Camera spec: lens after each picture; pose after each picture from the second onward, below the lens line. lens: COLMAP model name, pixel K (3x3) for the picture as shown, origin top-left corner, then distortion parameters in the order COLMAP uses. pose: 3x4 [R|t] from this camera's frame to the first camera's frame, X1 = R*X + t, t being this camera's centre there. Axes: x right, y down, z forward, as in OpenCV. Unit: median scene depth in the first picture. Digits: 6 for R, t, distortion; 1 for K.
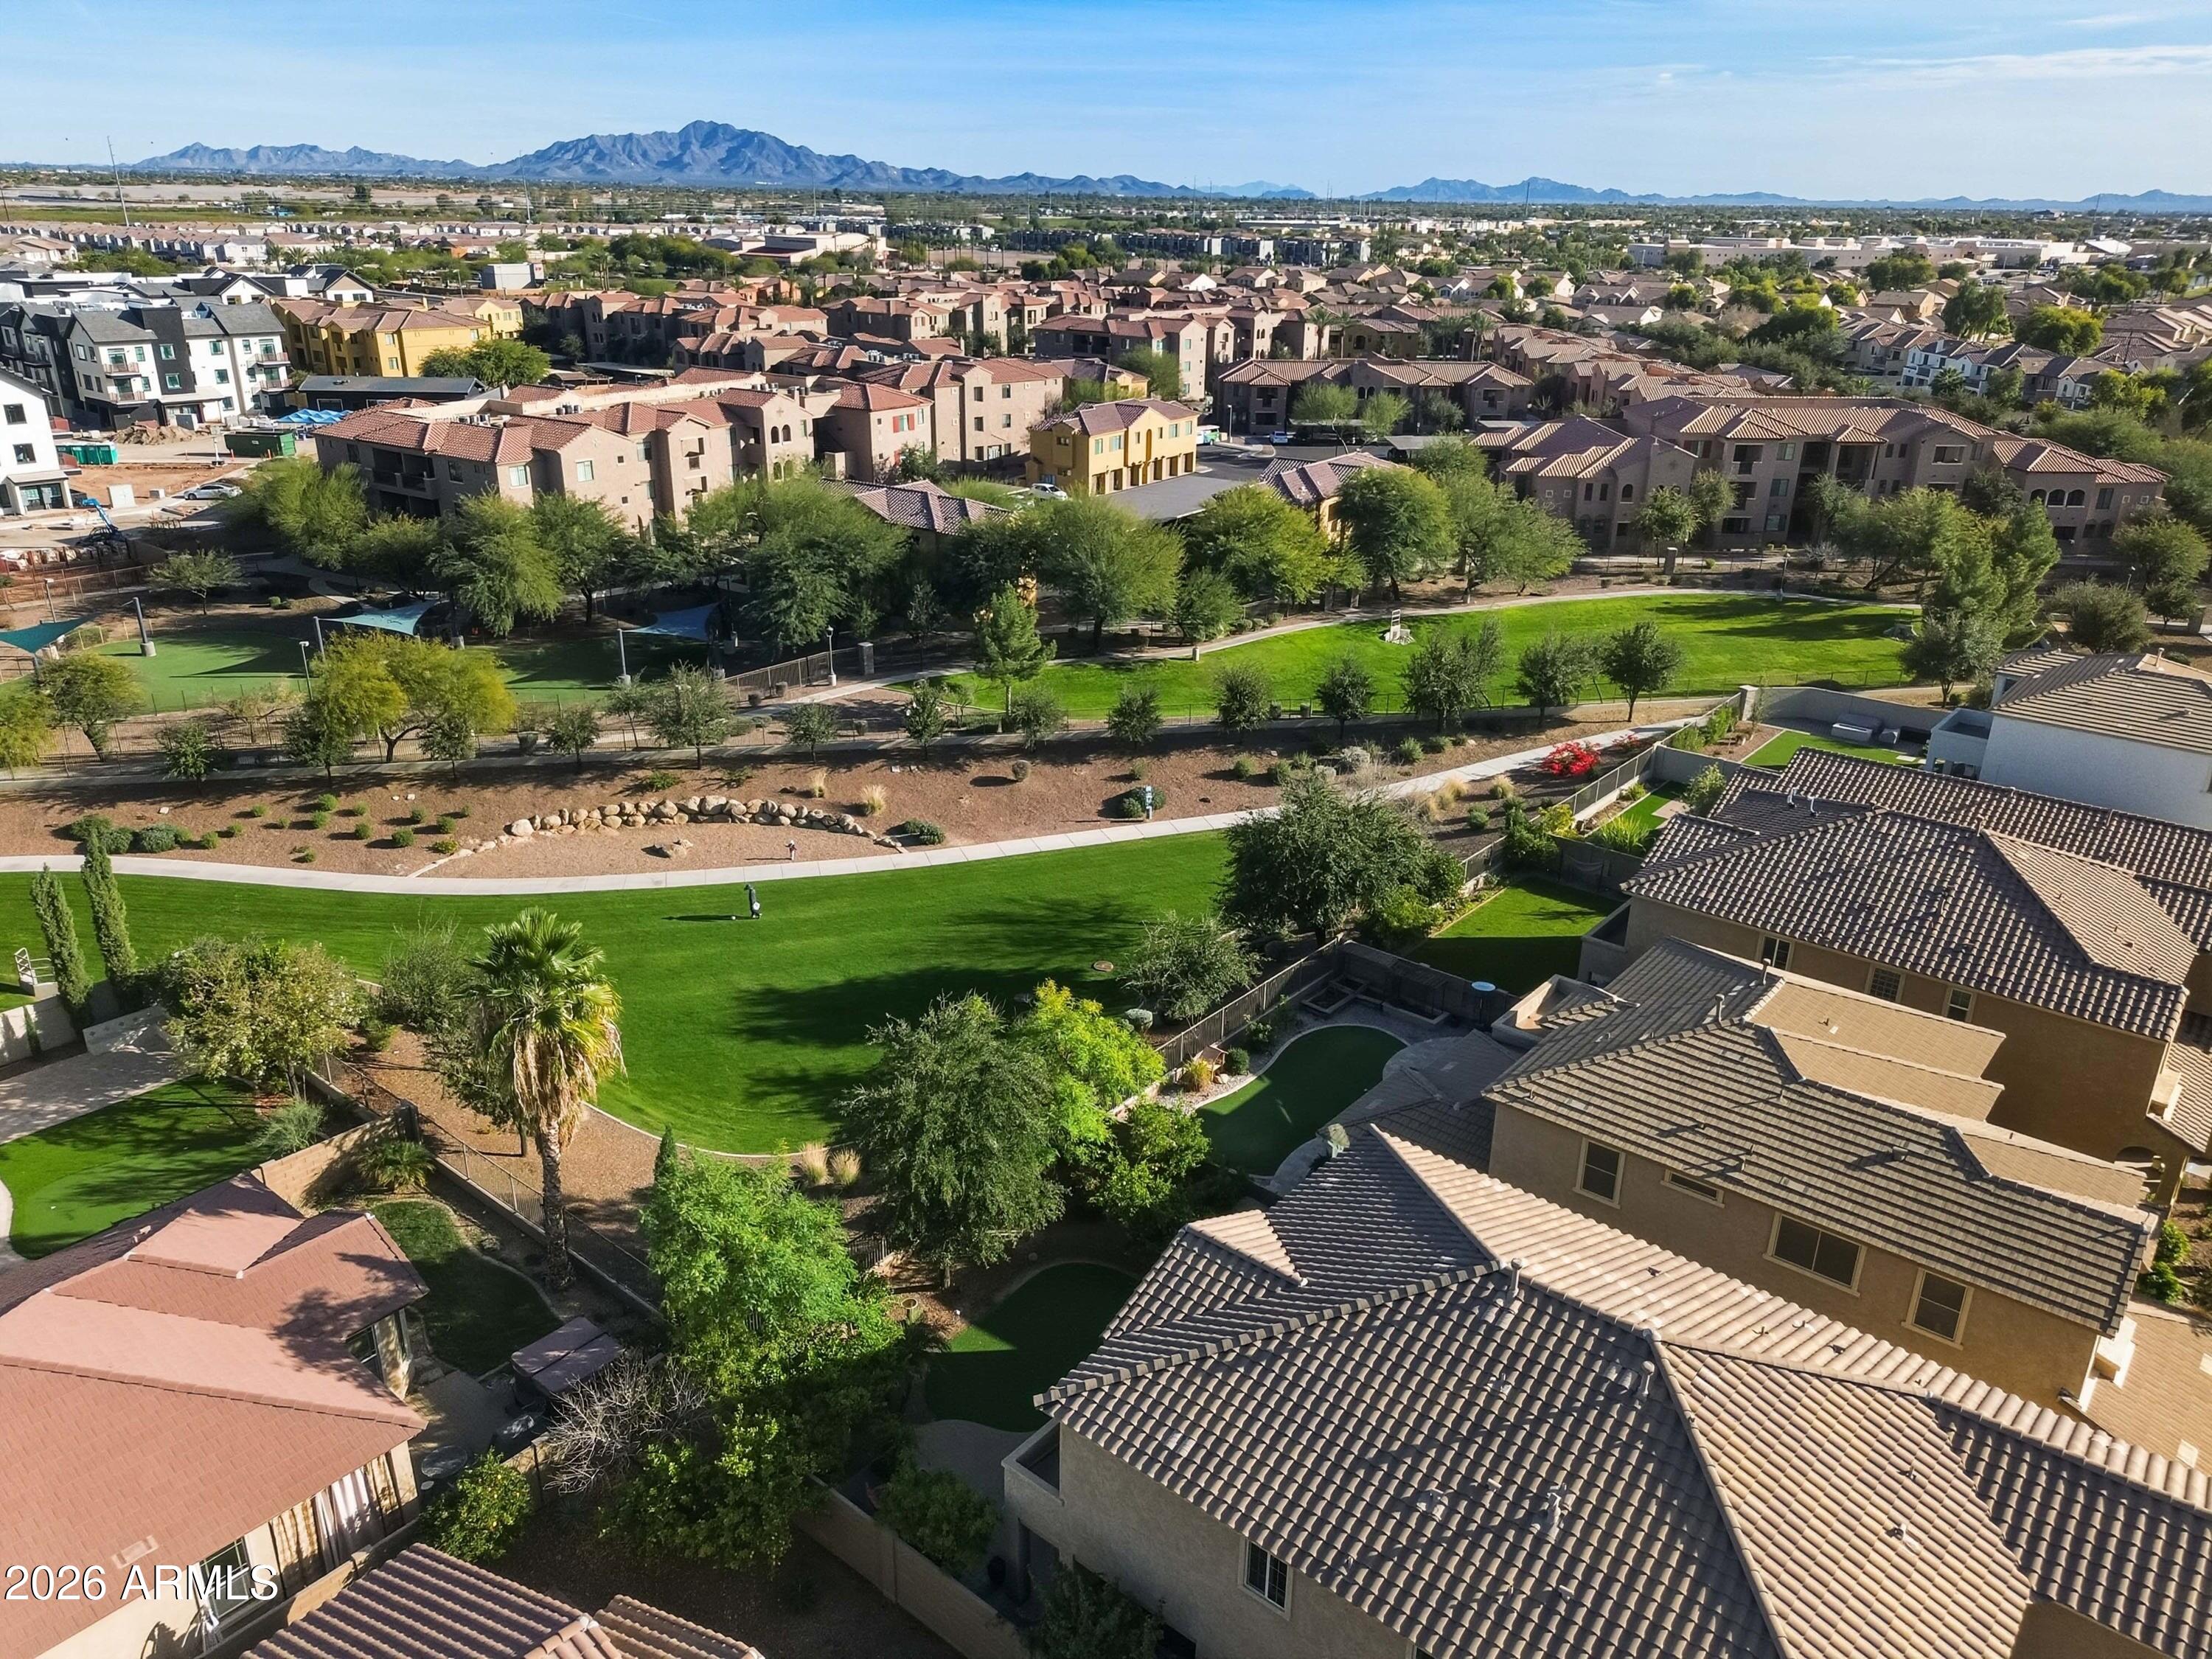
lens RADIAL K [[1562.1, 0, 1096.3], [0, 1562.1, 832.6], [0, 0, 1]] dist [0.057845, -0.048413]
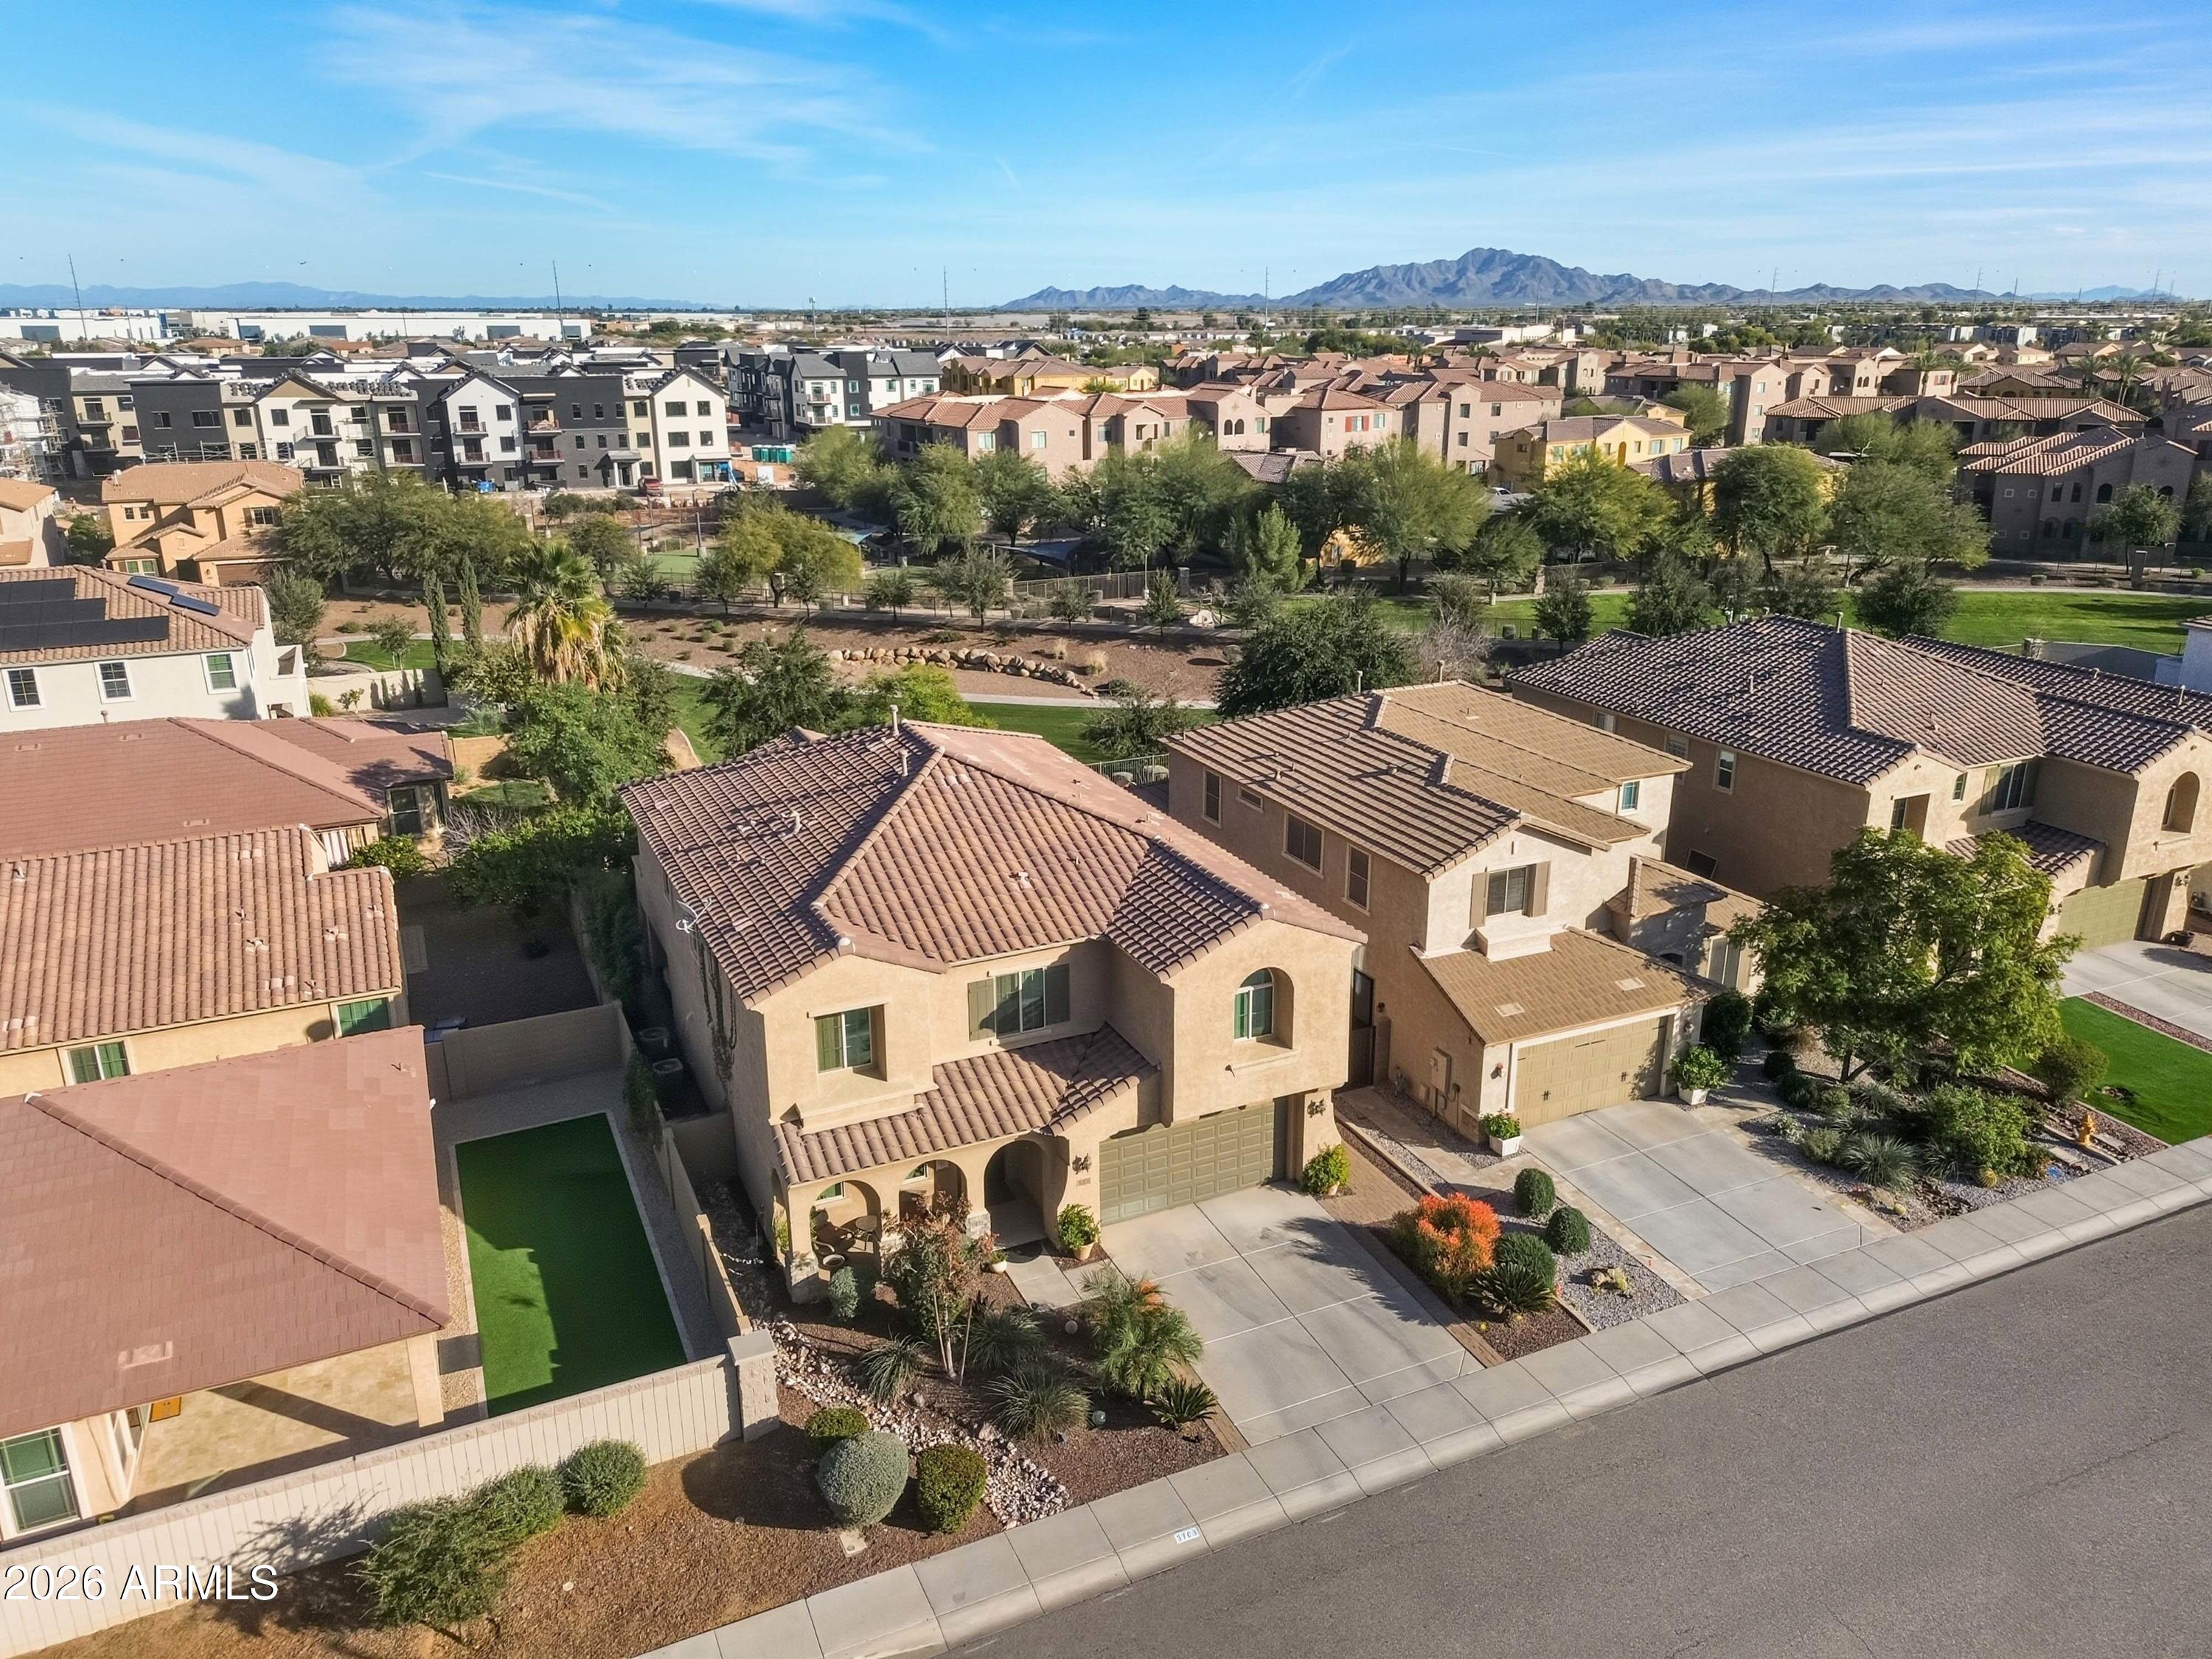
lens RADIAL K [[1562.1, 0, 1107.0], [0, 1562.1, 834.8], [0, 0, 1]] dist [0.057845, -0.048413]
pose [[0.900383, 0.119353, -0.418409, 0.332587], [-0.147790, 0.988360, -0.036099, 0.133243], [0.409230, 0.094340, 0.907541, -0.041347]]
